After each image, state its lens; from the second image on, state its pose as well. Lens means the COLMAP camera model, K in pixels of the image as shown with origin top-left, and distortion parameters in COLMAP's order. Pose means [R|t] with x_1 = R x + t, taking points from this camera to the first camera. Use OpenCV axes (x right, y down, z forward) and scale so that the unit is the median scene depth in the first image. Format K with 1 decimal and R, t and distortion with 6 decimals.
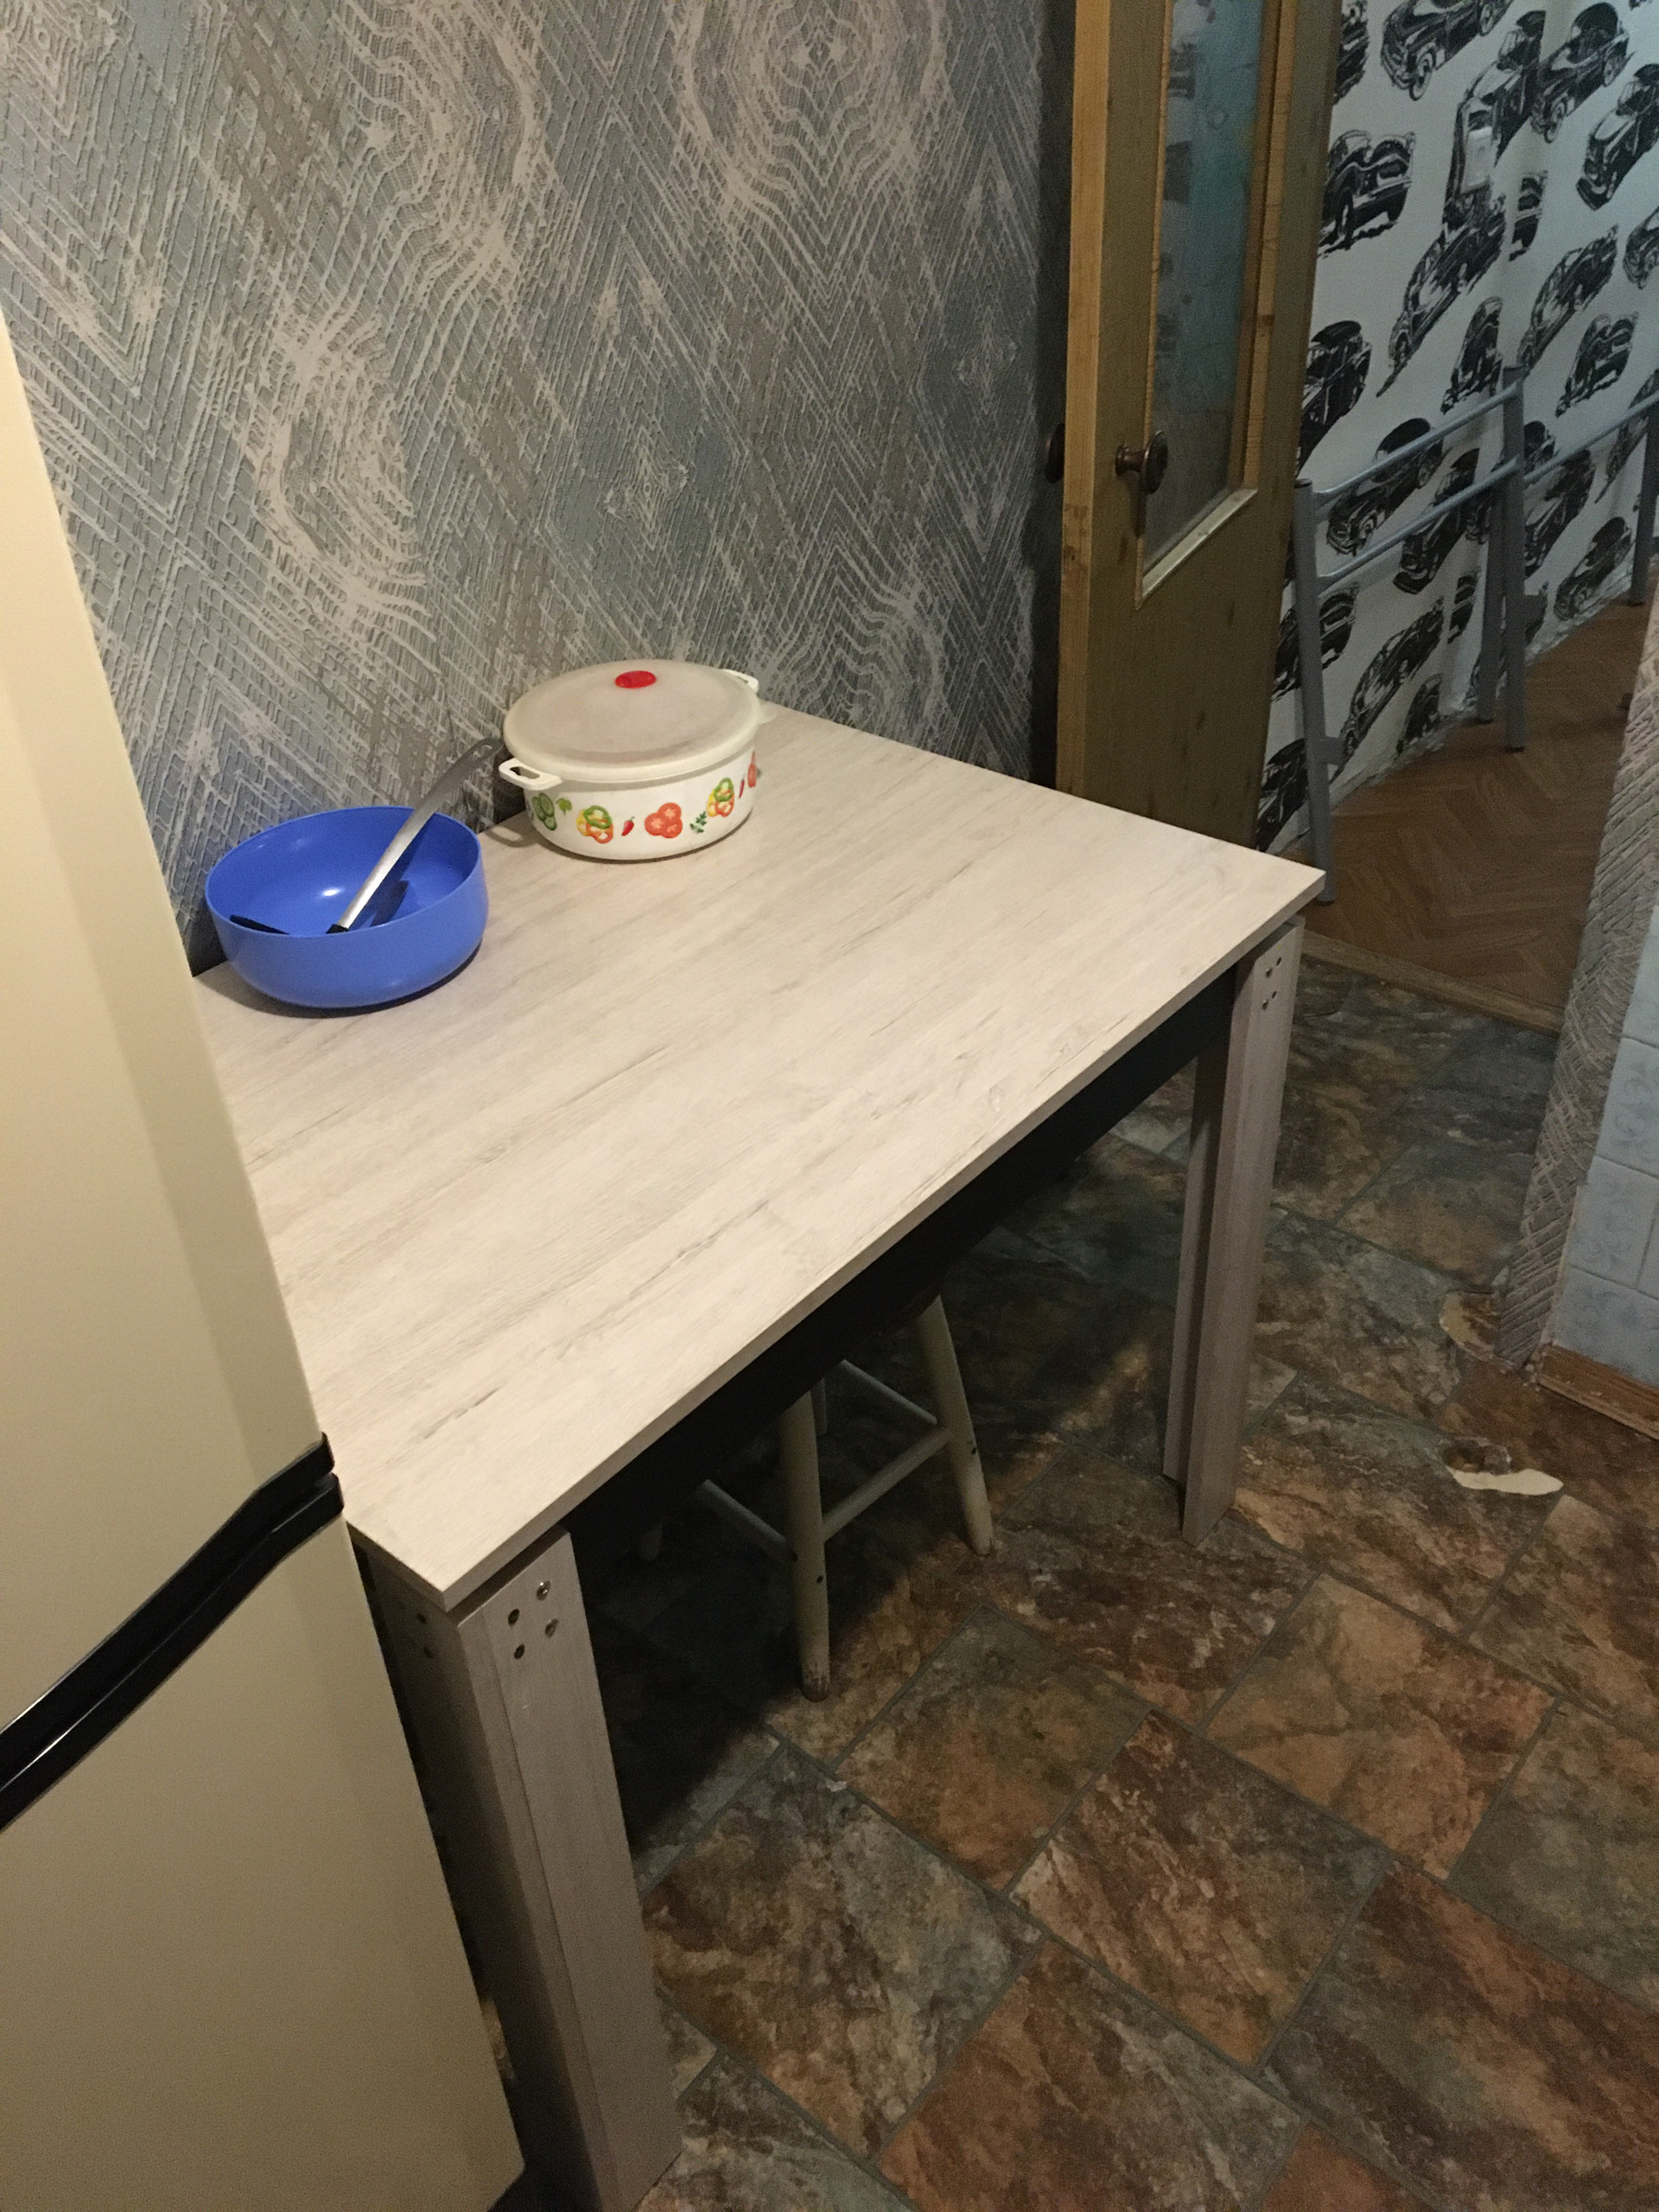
lens RADIAL K [[1859.0, 0, 829.5], [0, 1859.0, 1106.0], [0, 0, 1]] dist [0.036944, -0.045445]
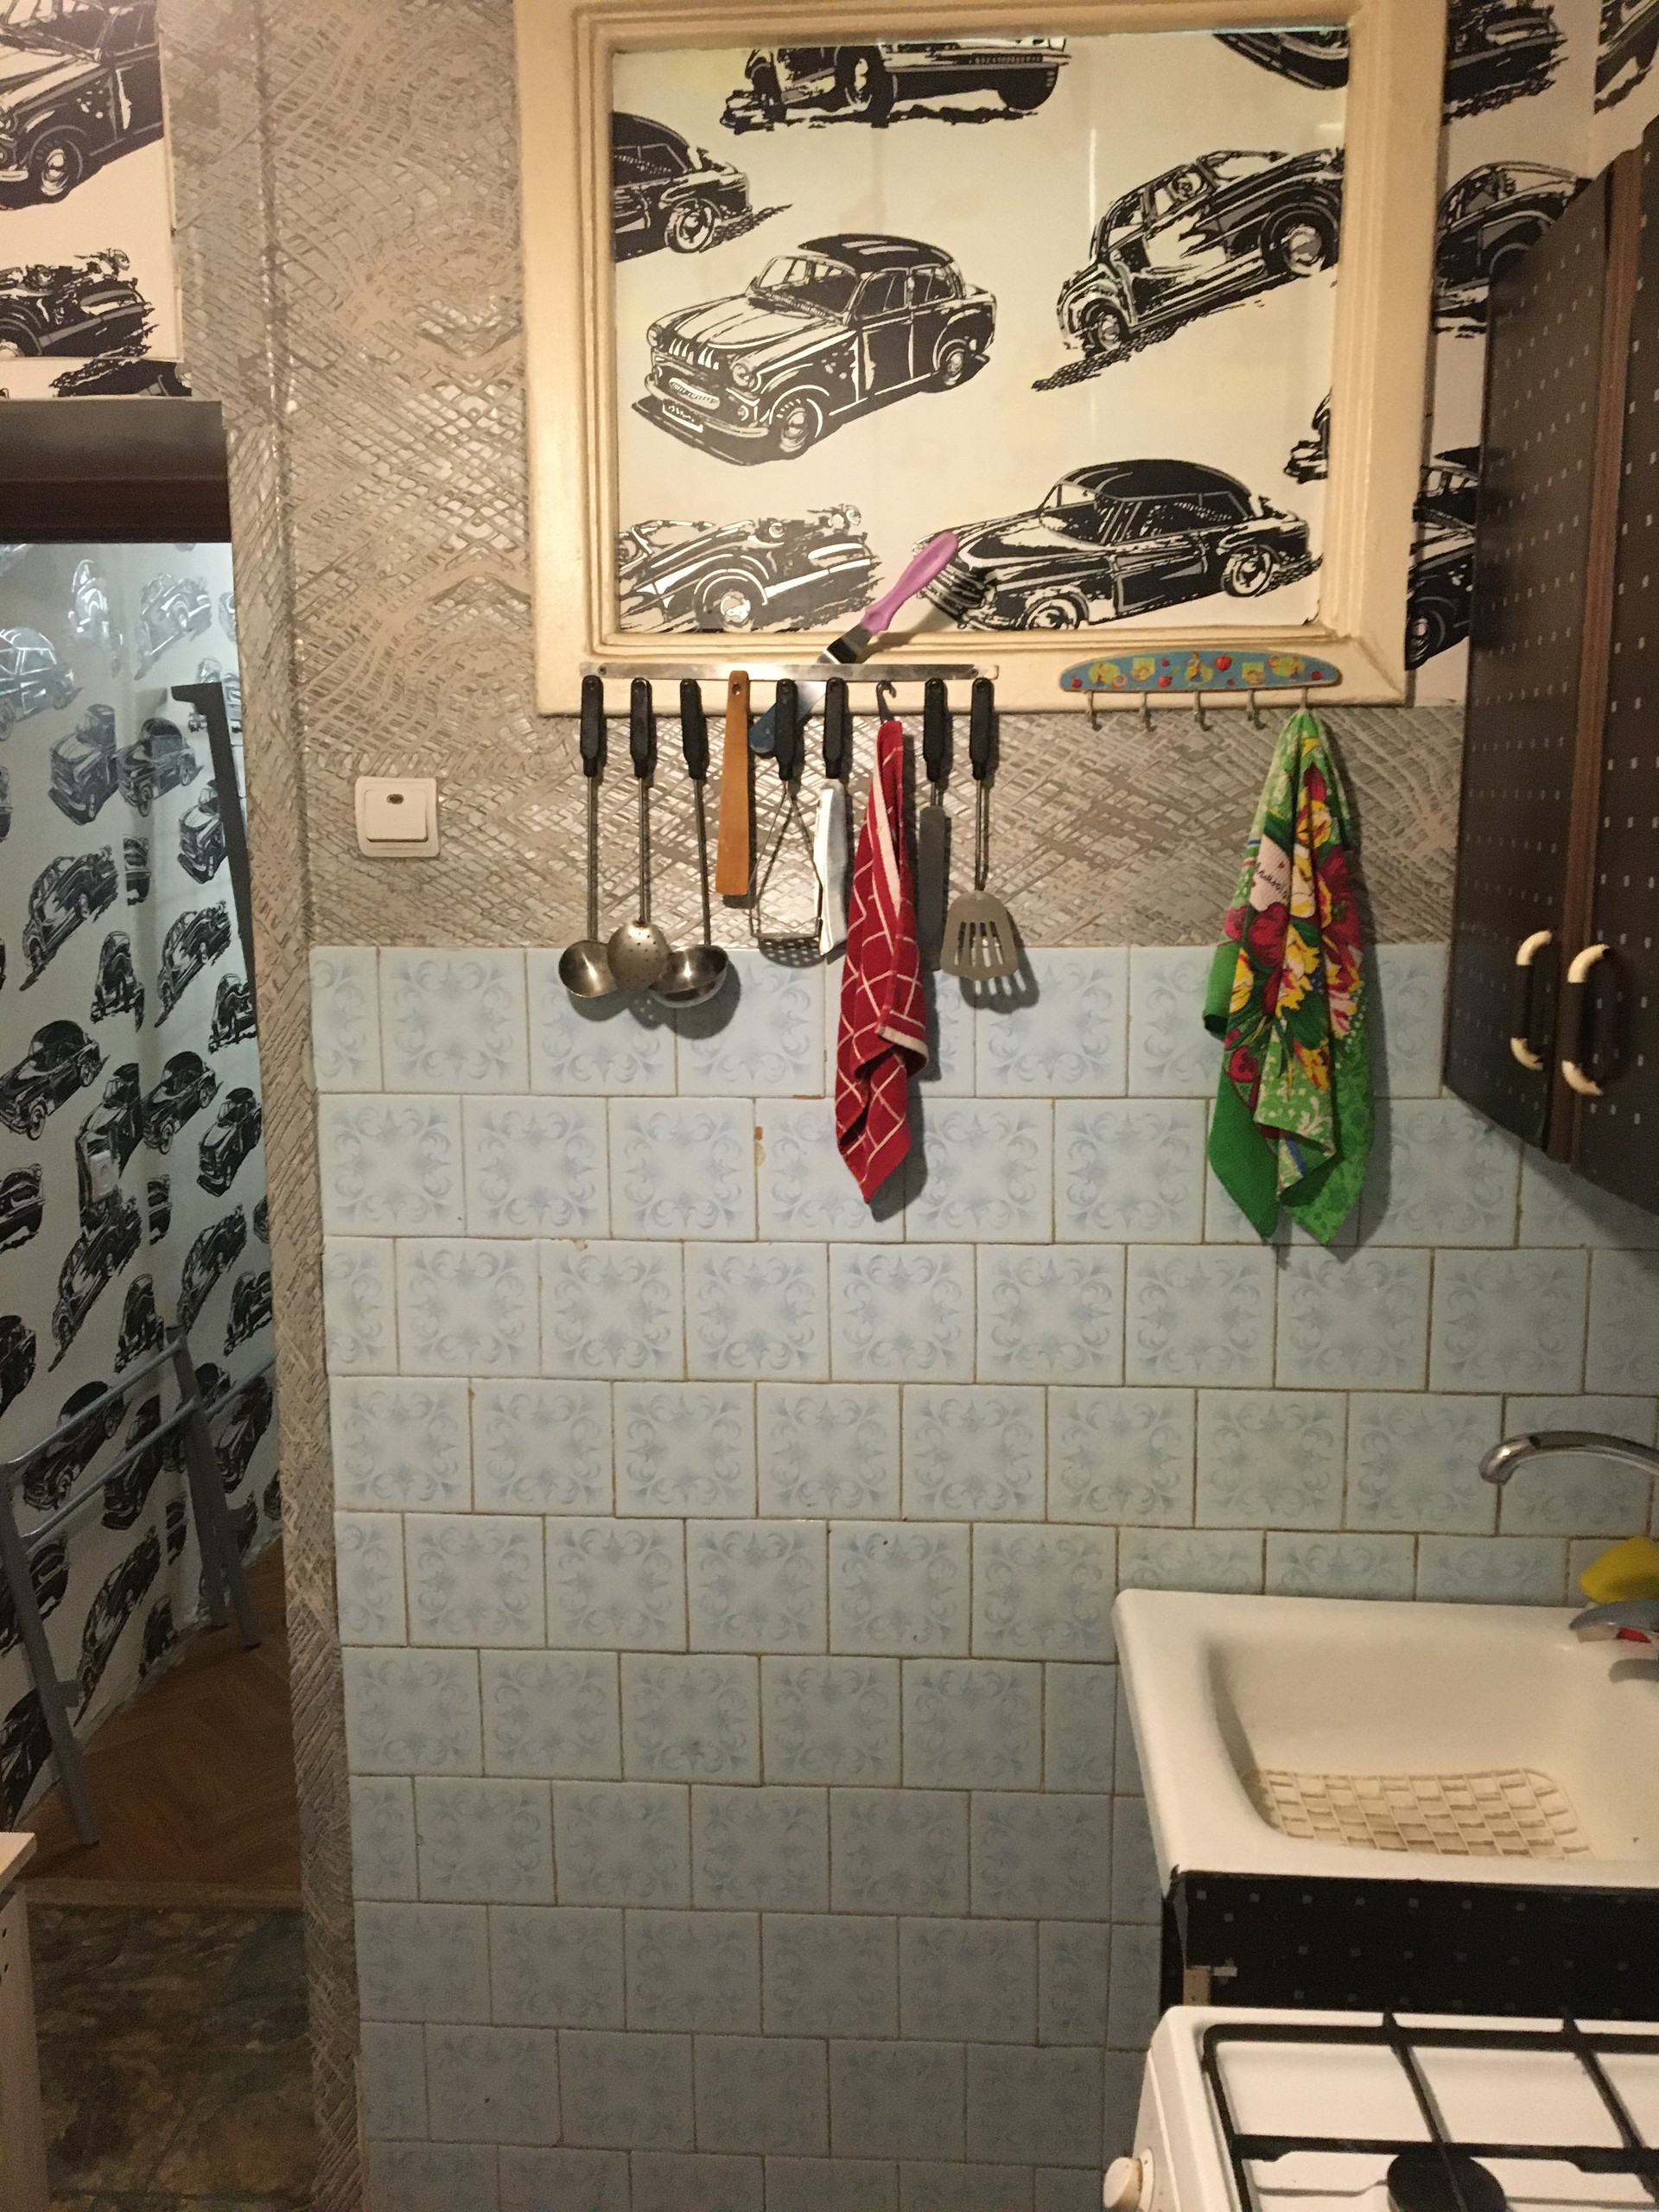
lens RADIAL K [[1859.0, 0, 829.5], [0, 1859.0, 1106.0], [0, 0, 1]] dist [0.036944, -0.045445]
pose [[0.799970, -0.058109, 0.597219, 0.007459], [0.319464, 0.883757, -0.341931, 0.010177], [-0.507927, 0.464325, 0.725543, -0.111257]]
